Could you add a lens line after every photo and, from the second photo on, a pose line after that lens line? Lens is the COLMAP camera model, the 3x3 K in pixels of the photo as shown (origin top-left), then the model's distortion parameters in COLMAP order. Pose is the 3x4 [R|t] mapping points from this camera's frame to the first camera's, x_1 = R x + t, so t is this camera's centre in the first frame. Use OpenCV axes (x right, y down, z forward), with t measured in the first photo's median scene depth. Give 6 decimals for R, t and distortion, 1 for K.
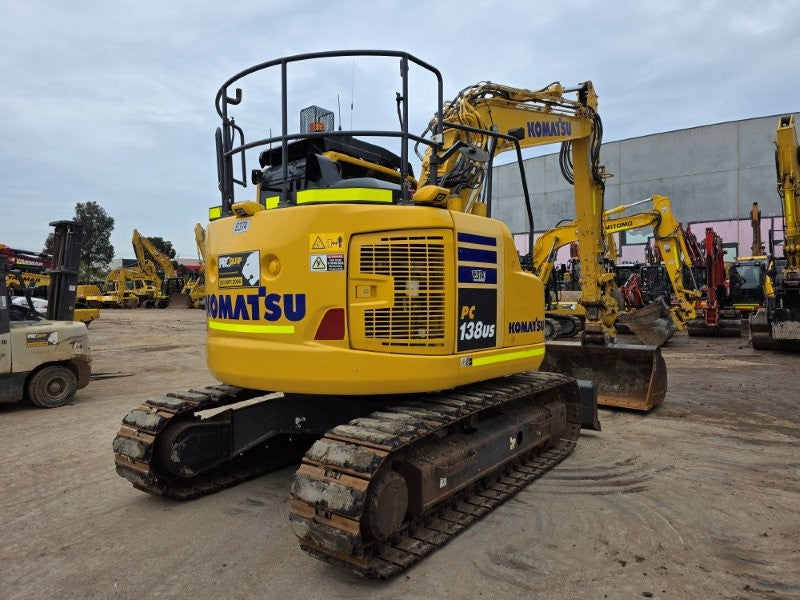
lens RADIAL K [[545.0, 0, 398.9], [0, 545.0, 296.2], [0, 0, 1]] dist [0.061594, -0.052536]
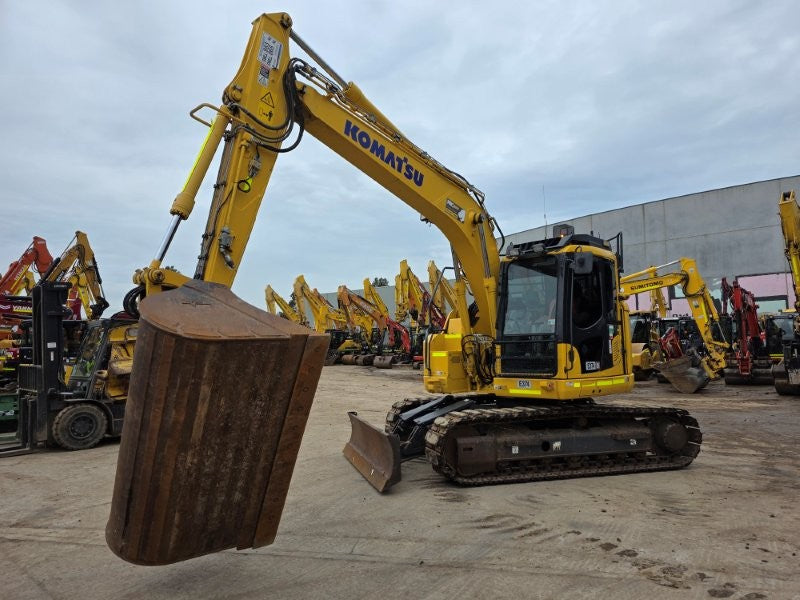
lens RADIAL K [[557.5, 0, 405.4], [0, 557.5, 299.1], [0, 0, 1]] dist [0.078670, -0.070333]
pose [[0.996403, -0.016893, -0.083042, -0.005582], [0.009129, 0.995624, -0.092998, 0.003930], [0.084249, 0.091905, 0.992197, -0.187268]]
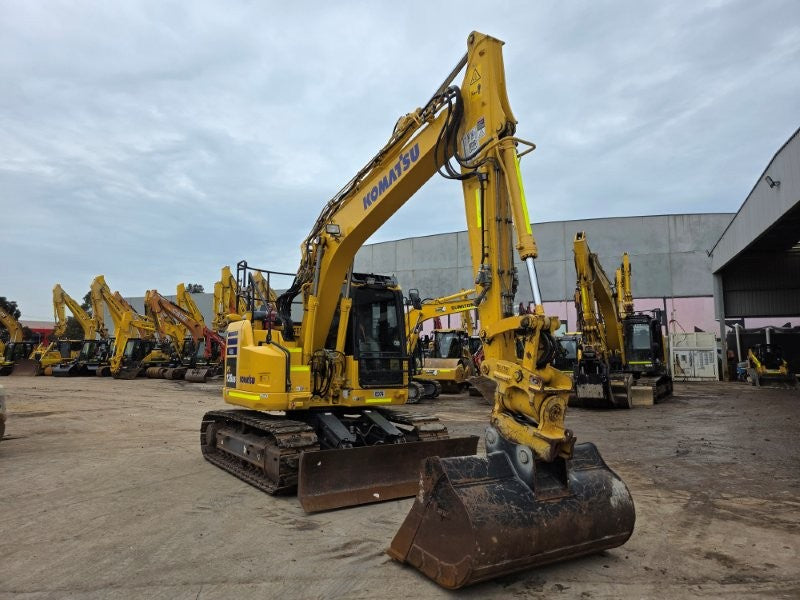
lens RADIAL K [[553.9, 0, 398.3], [0, 553.9, 293.0], [0, 0, 1]] dist [0.072718, -0.068126]
pose [[0.973231, 0.035917, 0.227007, -0.035195], [-0.006900, 0.991835, -0.127344, 0.002628], [-0.229727, 0.122368, 0.965532, -0.162566]]
